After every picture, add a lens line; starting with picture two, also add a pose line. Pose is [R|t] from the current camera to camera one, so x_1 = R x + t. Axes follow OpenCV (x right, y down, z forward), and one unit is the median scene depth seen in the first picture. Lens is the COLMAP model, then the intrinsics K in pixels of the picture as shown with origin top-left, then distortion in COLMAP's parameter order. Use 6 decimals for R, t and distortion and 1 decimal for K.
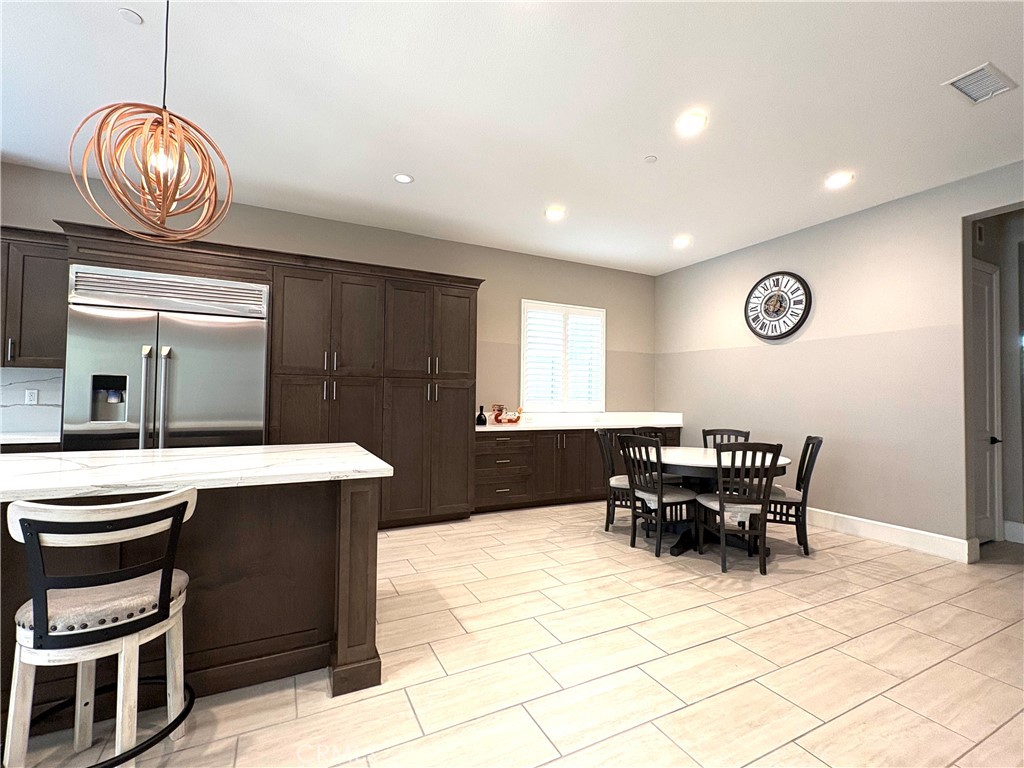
lens RADIAL K [[456.3, 0, 514.1], [0, 456.3, 385.8], [0, 0, 1]] dist [0.001595, -0.000077]
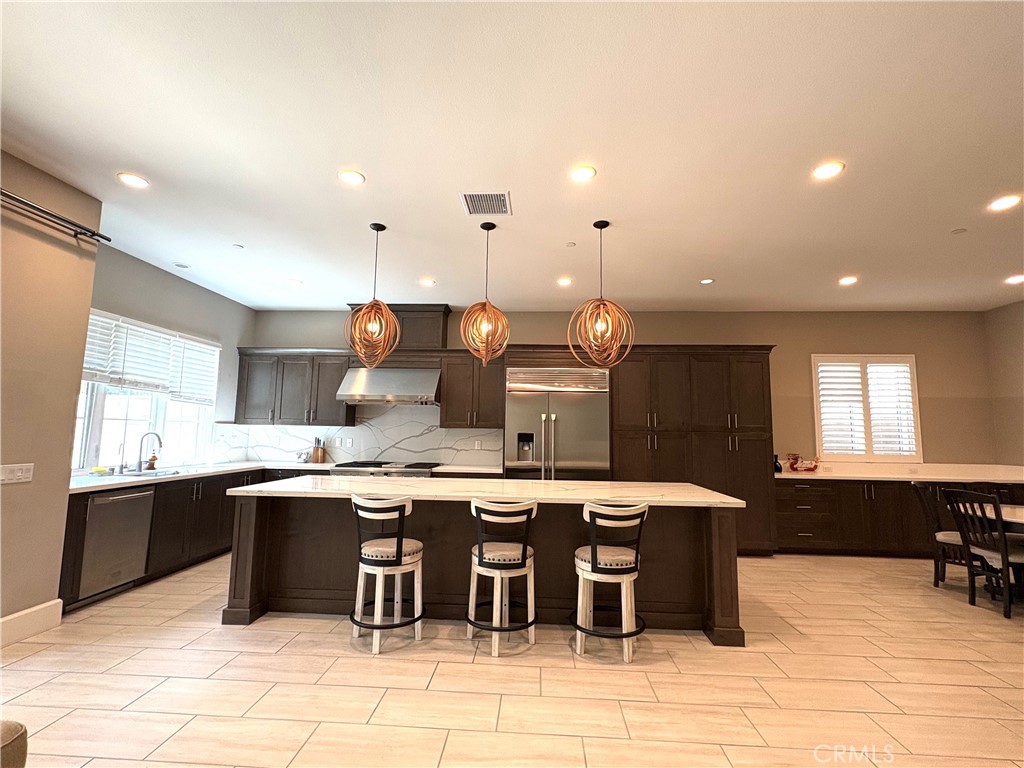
lens RADIAL K [[456.3, 0, 512.6], [0, 456.3, 385.5], [0, 0, 1]] dist [0.001595, -0.000077]
pose [[0.863064, -0.051142, -0.502499, -0.077378], [0.008595, 0.996204, -0.086628, -0.044151], [0.505022, 0.070446, 0.860227, -0.386462]]
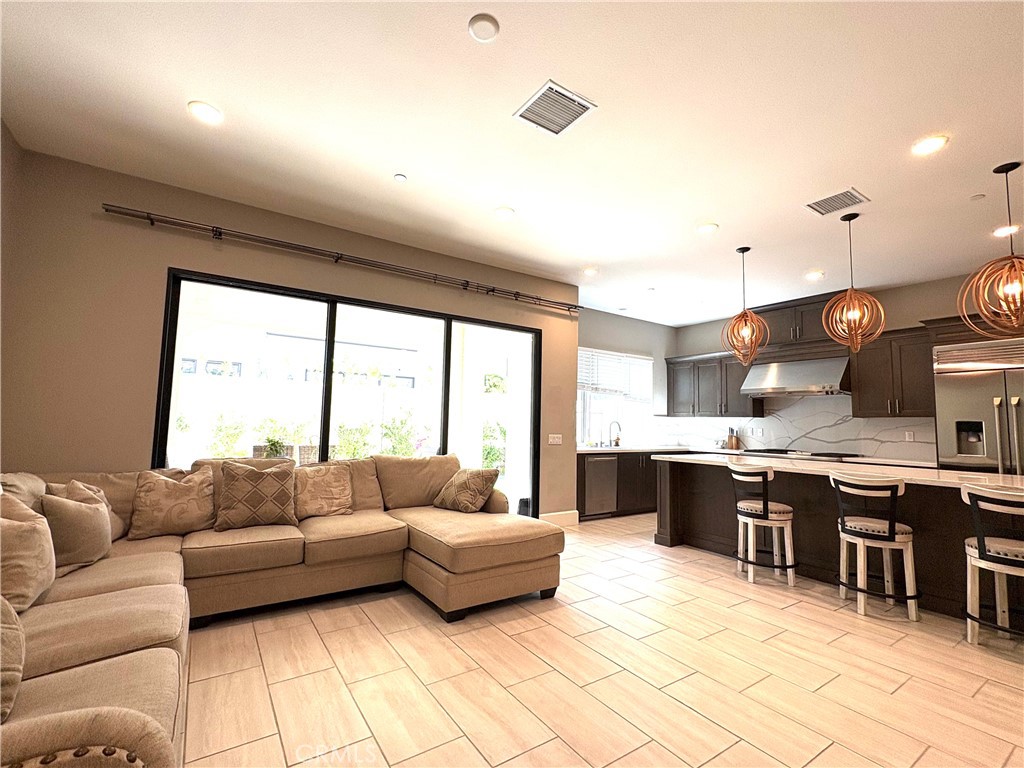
lens RADIAL K [[456.3, 0, 512.4], [0, 456.3, 384.7], [0, 0, 1]] dist [0.001595, -0.000077]
pose [[0.120477, -0.095176, -0.988143, 0.274789], [0.004832, 0.995438, -0.095289, -0.006854], [0.992704, 0.006705, 0.120387, -0.456025]]
